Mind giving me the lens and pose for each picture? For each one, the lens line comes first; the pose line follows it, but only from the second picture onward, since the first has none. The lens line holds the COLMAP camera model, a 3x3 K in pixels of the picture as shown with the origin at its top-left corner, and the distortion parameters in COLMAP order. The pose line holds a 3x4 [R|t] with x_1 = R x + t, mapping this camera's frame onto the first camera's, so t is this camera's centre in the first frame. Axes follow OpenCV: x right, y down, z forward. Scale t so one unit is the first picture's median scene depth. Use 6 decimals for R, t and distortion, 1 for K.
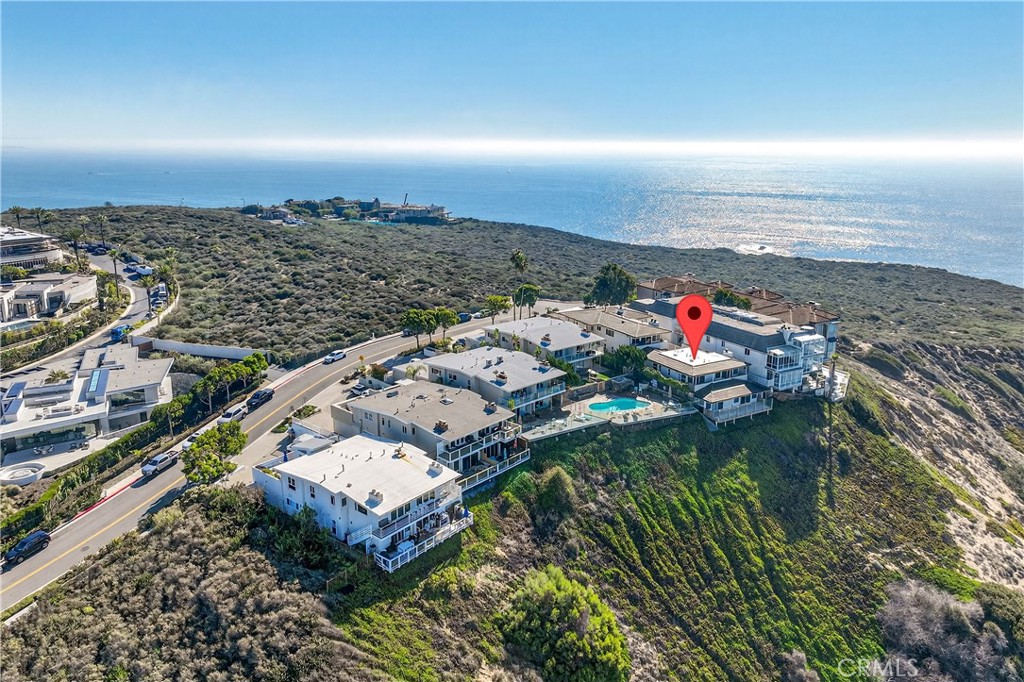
lens RADIAL K [[693.2, 0, 512.0], [0, 693.2, 341.0], [0, 0, 1]] dist [-0.000322, 0.000125]
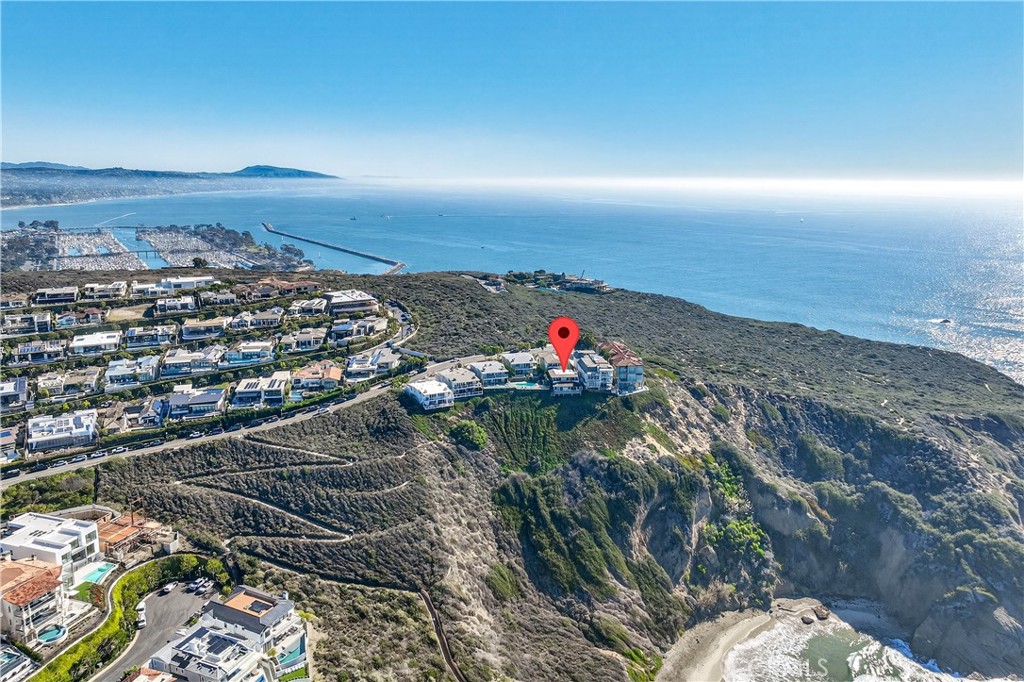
lens RADIAL K [[620.3, 0, 512.0], [0, 620.3, 341.0], [0, 0, 1]] dist [-0.000372, 0.001187]
pose [[0.923720, 0.088939, -0.372600, 1.141168], [-0.107967, 0.993687, -0.030472, -0.002630], [0.367537, 0.068376, 0.927492, -1.558408]]
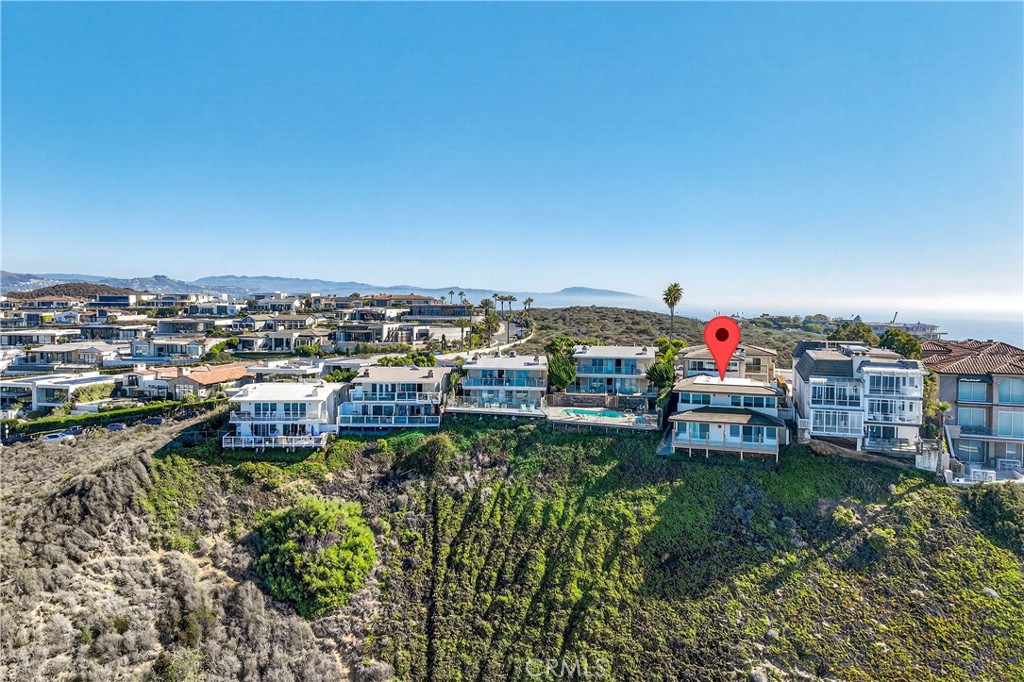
lens RADIAL K [[693.2, 0, 512.0], [0, 693.2, 341.0], [0, 0, 1]] dist [-0.000322, 0.000125]
pose [[0.689778, 0.055633, -0.721880, 0.773712], [-0.197726, 0.973618, -0.113899, 0.135625], [0.696499, 0.221299, 0.682580, 0.338671]]
